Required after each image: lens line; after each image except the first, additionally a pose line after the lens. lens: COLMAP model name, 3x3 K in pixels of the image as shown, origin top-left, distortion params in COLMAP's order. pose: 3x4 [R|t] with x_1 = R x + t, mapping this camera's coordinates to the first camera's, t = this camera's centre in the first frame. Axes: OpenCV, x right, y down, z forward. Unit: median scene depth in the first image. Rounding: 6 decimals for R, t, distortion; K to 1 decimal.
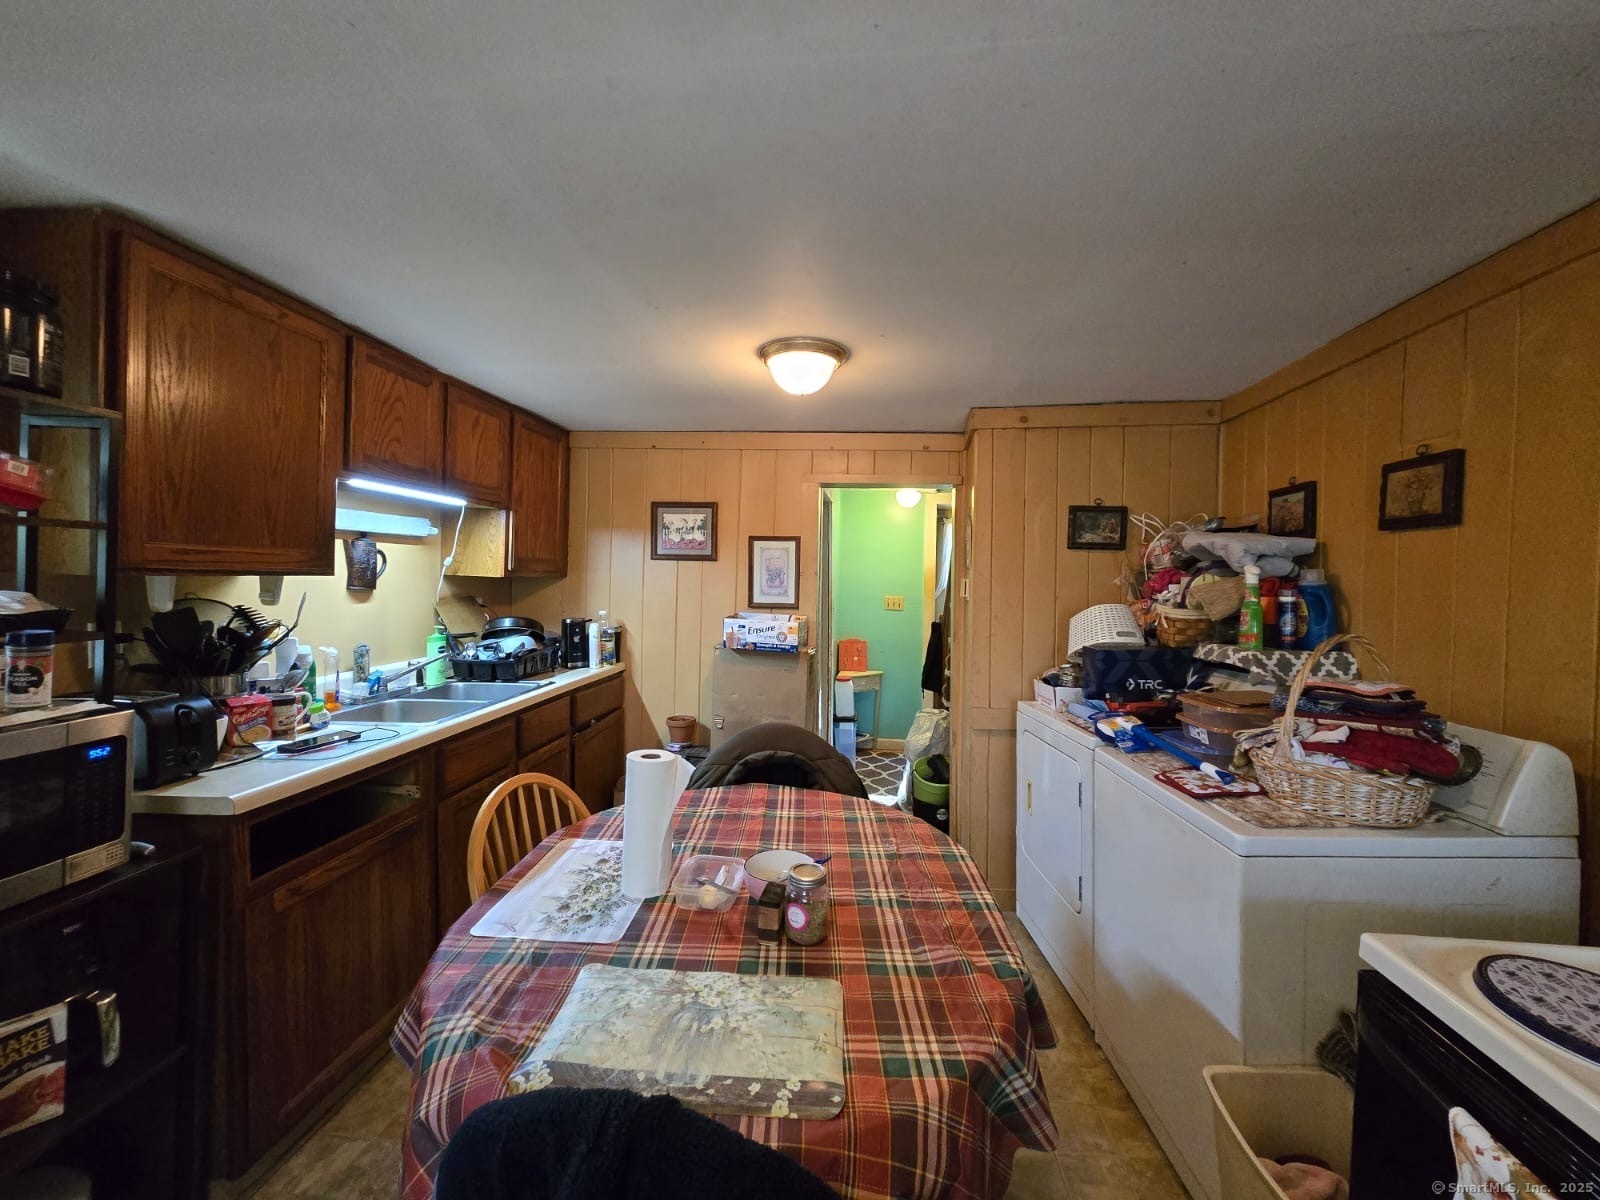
lens RADIAL K [[652.8, 0, 800.0], [0, 652.8, 600.0], [0, 0, 1]] dist [0.000937, 0.000293]
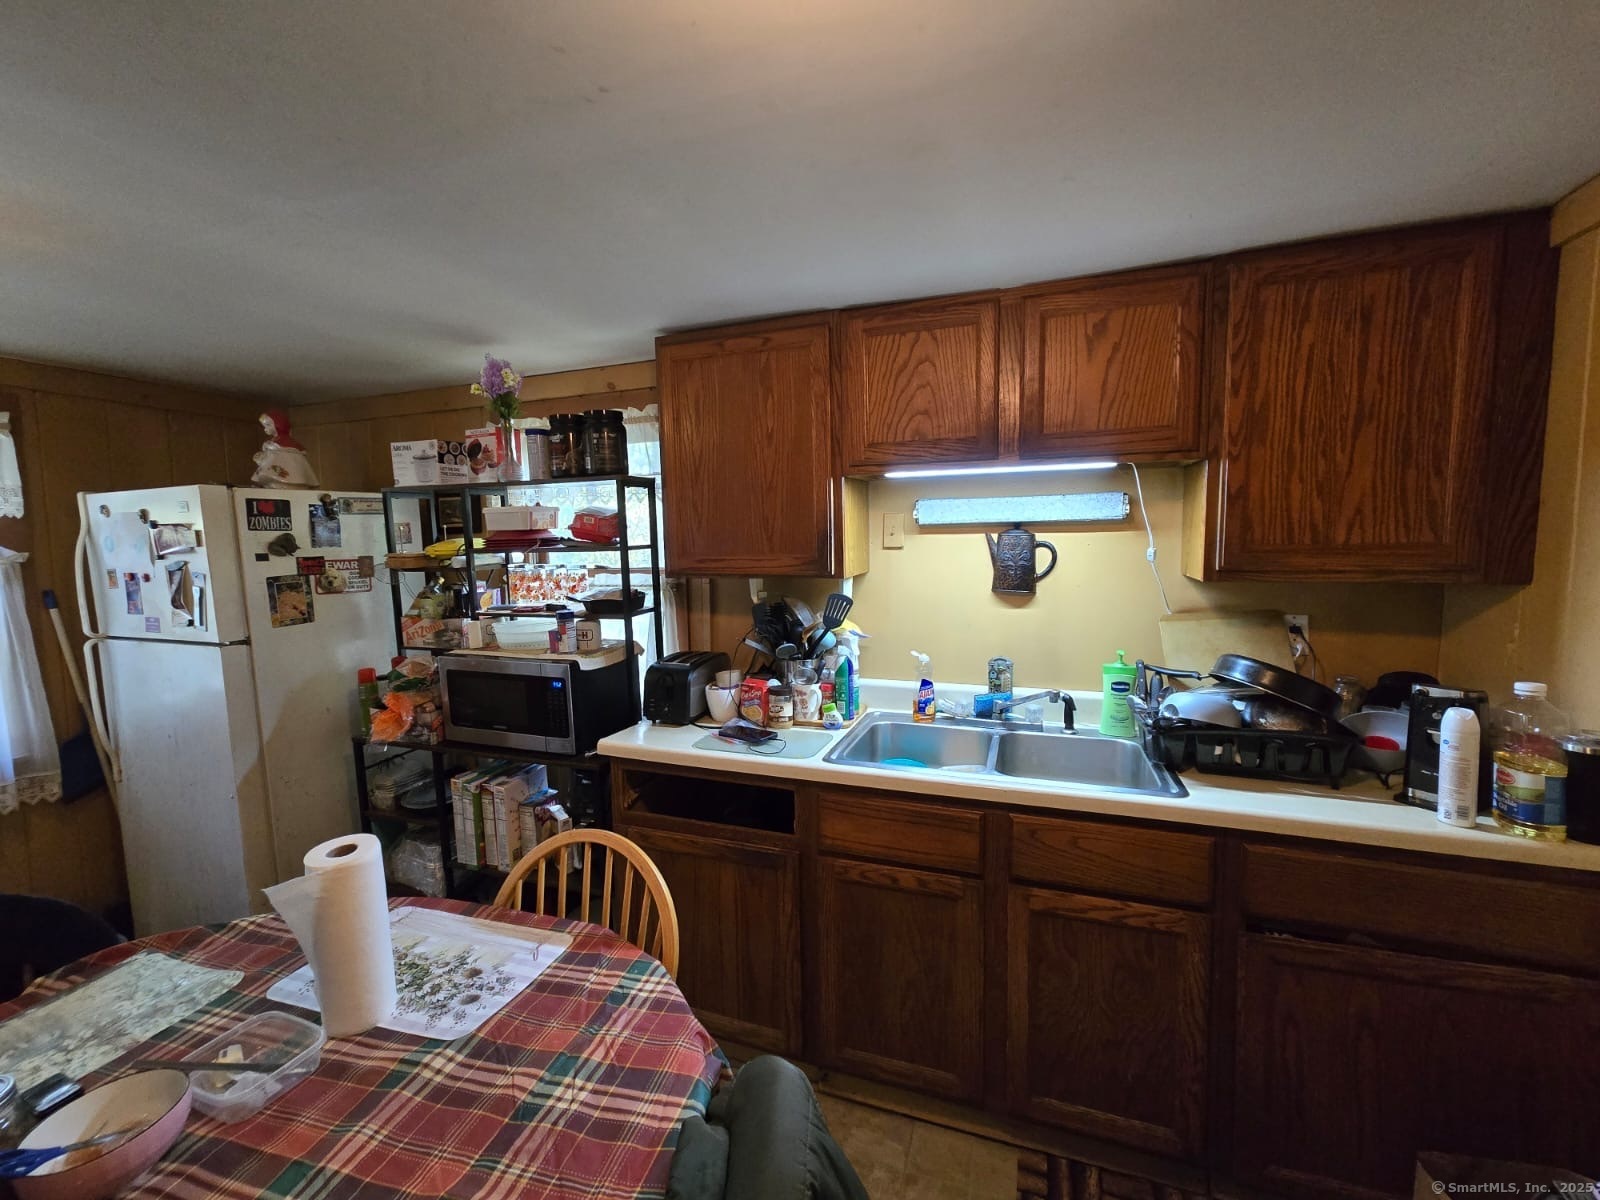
lens RADIAL K [[652.8, 0, 800.0], [0, 652.8, 600.0], [0, 0, 1]] dist [0.000937, 0.000293]
pose [[-0.241001, 0.070937, -0.967929, 0.273147], [-0.029215, 0.996343, 0.080293, -0.093167], [0.970085, 0.047629, -0.238047, 1.324883]]
